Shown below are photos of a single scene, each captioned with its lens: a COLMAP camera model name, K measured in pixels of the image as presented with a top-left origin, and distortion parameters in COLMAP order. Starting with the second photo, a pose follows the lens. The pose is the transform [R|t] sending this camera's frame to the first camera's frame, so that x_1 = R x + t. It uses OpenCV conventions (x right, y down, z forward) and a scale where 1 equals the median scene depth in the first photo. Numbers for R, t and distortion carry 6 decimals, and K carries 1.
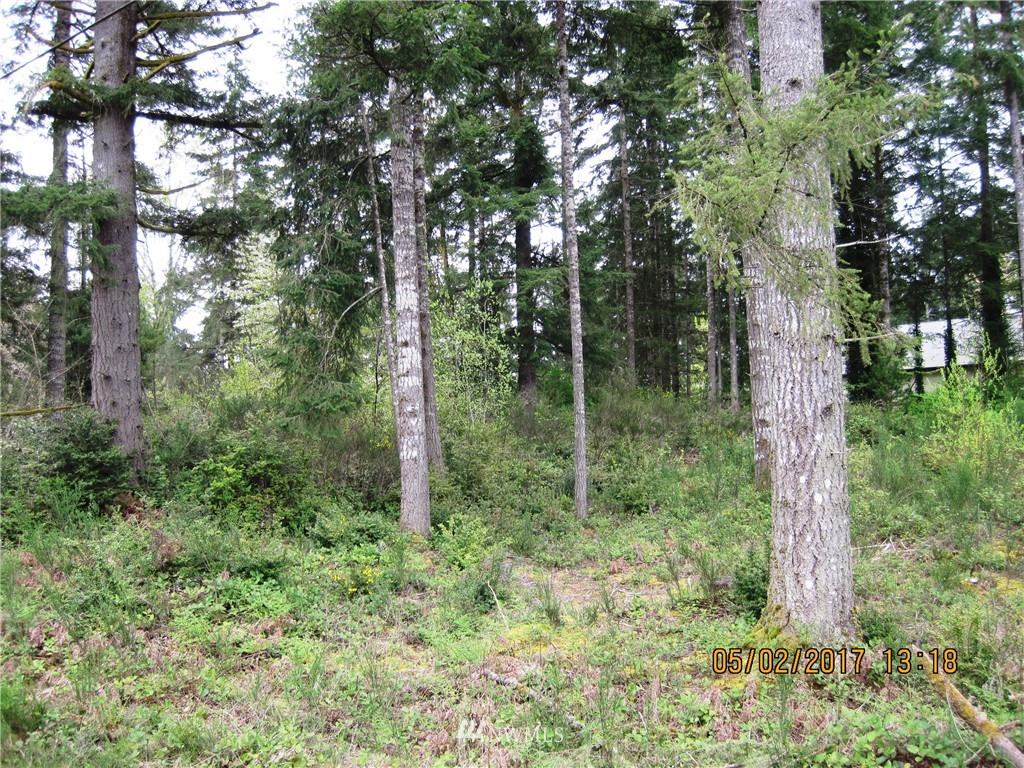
lens RADIAL K [[1093.7, 0, 520.6], [0, 1093.7, 386.4], [0, 0, 1]] dist [-0.175522, 0.177925]
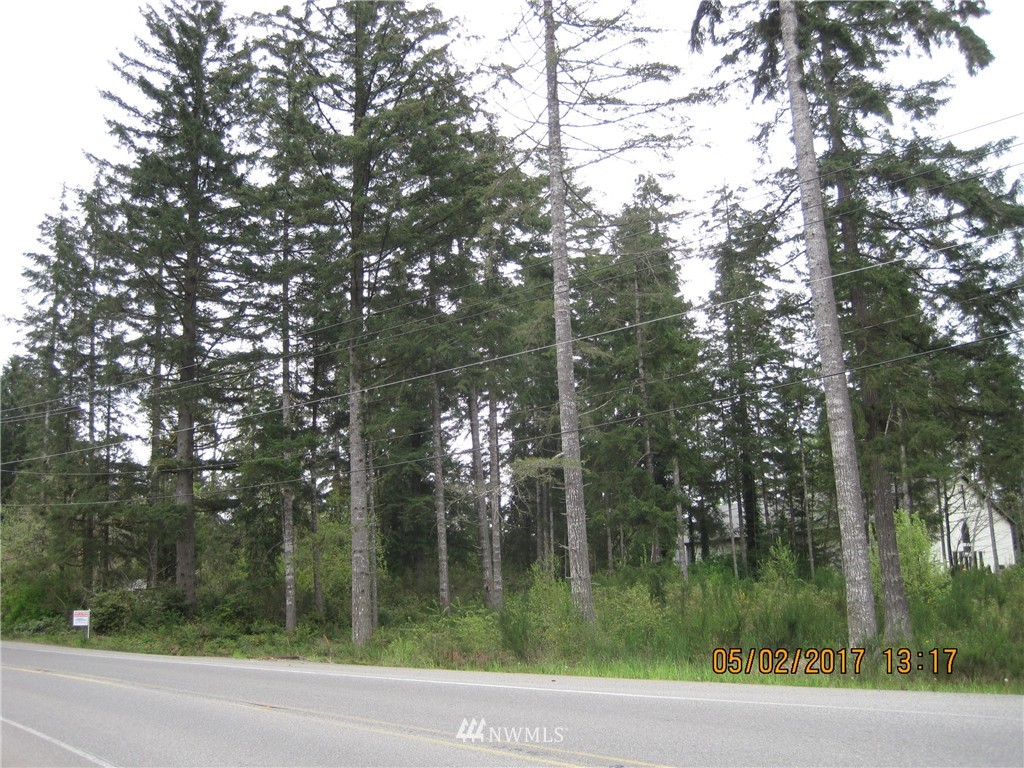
lens RADIAL K [[1093.7, 0, 520.6], [0, 1093.7, 386.4], [0, 0, 1]] dist [-0.175522, 0.177925]
pose [[0.998919, -0.023132, -0.040310, 0.556772], [0.017408, 0.990423, -0.136964, -0.089661], [0.043092, 0.136114, 0.989756, -1.625019]]
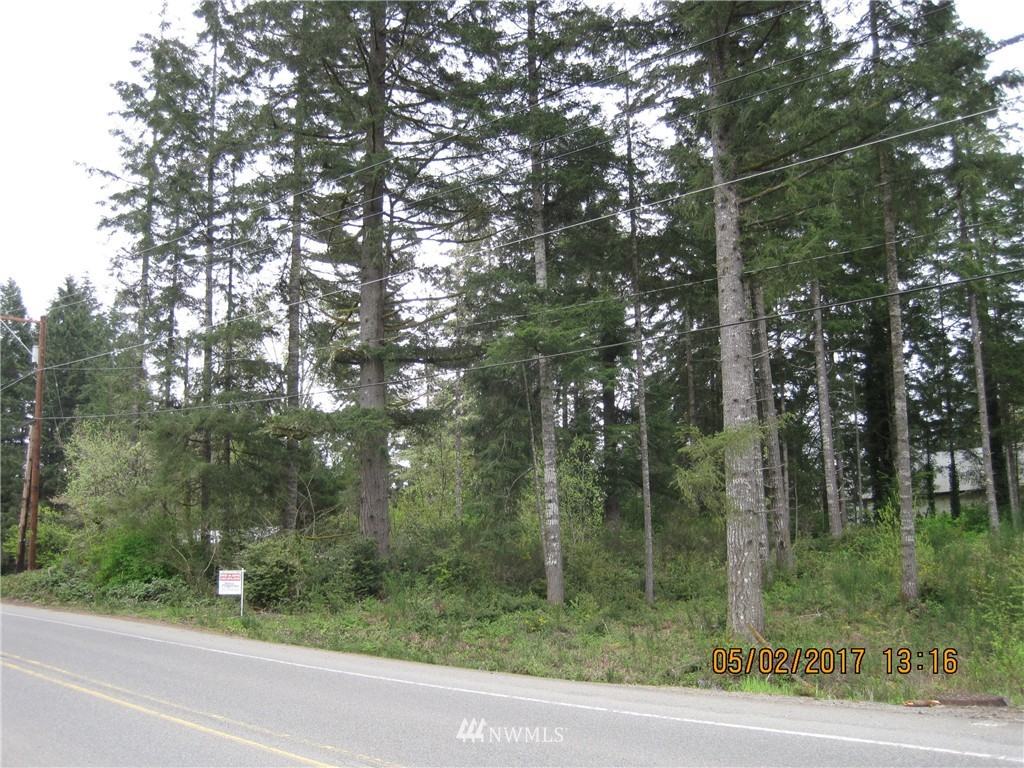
lens RADIAL K [[1093.7, 0, 520.6], [0, 1093.7, 386.4], [0, 0, 1]] dist [-0.175522, 0.177925]
pose [[0.997403, -0.003569, -0.071936, -0.020752], [-0.003881, 0.994658, -0.103151, -0.036872], [0.071920, 0.103163, 0.992061, -0.728622]]
